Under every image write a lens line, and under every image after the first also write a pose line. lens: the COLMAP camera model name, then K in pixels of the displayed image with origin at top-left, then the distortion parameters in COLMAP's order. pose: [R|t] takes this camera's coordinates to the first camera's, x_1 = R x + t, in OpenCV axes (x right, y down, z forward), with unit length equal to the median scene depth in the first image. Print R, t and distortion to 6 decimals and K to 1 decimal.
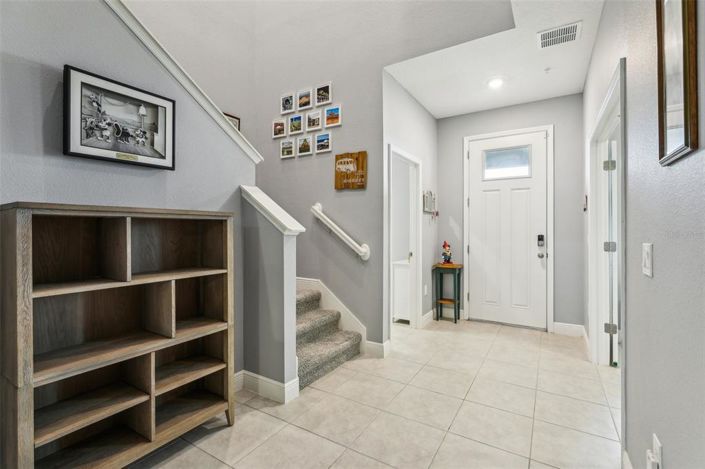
lens RADIAL K [[323.8, 0, 348.6], [0, 323.8, 224.3], [0, 0, 1]] dist [-0.003294, -0.000213]
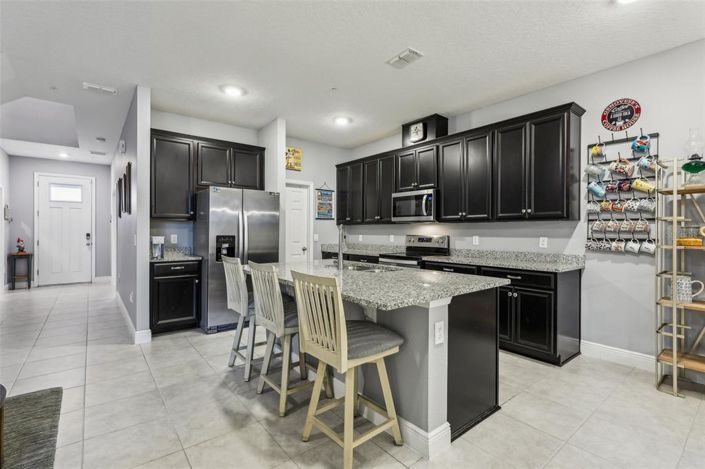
lens RADIAL K [[323.8, 0, 356.6], [0, 323.8, 236.2], [0, 0, 1]] dist [-0.003294, -0.000213]
pose [[0.321803, -0.011716, 0.946734, -0.639308], [-0.013291, 0.999769, 0.016890, -0.003114], [-0.946713, -0.018018, 0.321573, -1.016001]]
